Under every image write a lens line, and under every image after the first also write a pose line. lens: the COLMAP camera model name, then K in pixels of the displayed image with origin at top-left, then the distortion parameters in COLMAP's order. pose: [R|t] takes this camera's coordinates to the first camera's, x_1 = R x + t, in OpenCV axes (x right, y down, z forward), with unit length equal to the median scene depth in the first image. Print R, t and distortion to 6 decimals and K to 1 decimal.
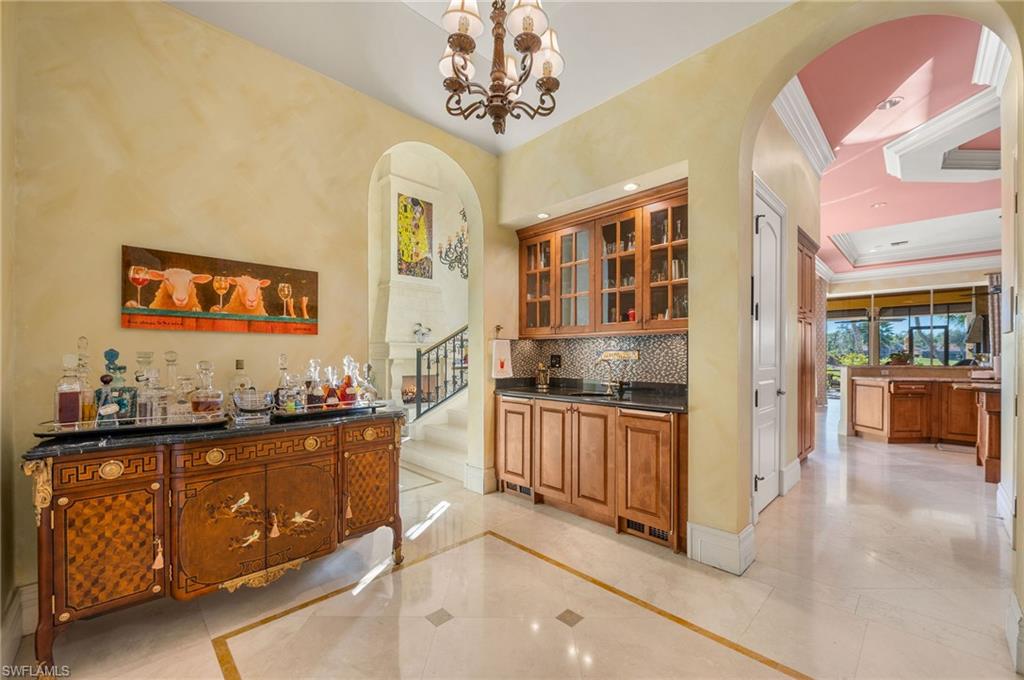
lens RADIAL K [[420.2, 0, 516.5], [0, 420.2, 354.7], [0, 0, 1]] dist [-0.000419, -0.000032]
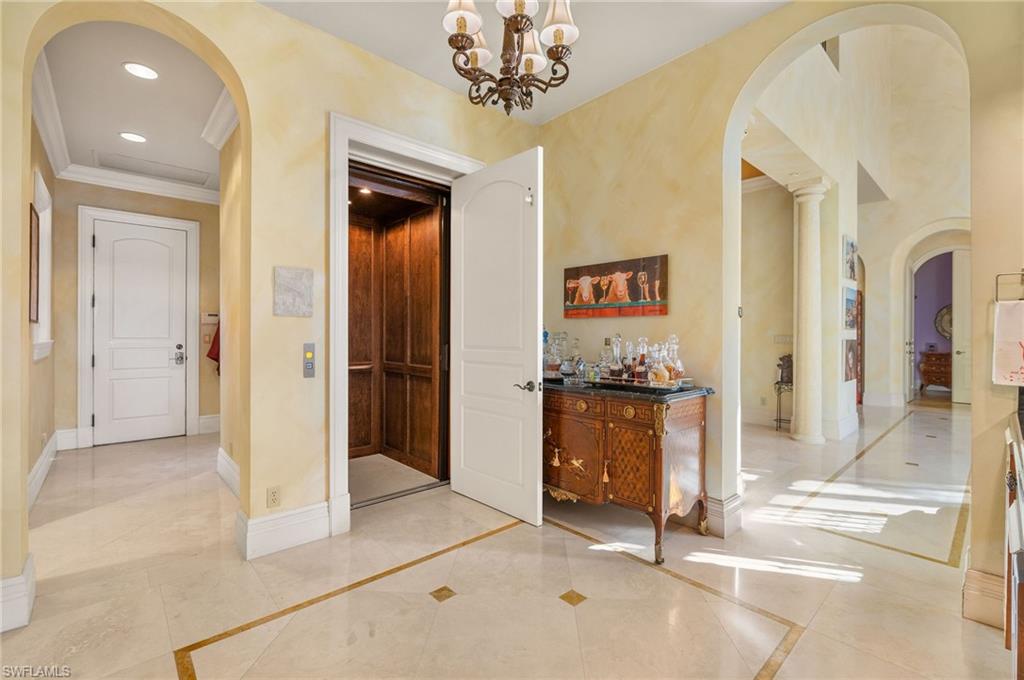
lens RADIAL K [[438.6, 0, 512.0], [0, 438.6, 340.0], [0, 0, 1]] dist [-0.000986, -0.000082]
pose [[-0.041191, 0.008487, -0.999115, 0.716116], [-0.005655, 0.999946, 0.008728, 0.008063], [0.999135, 0.006009, -0.041141, 0.760851]]
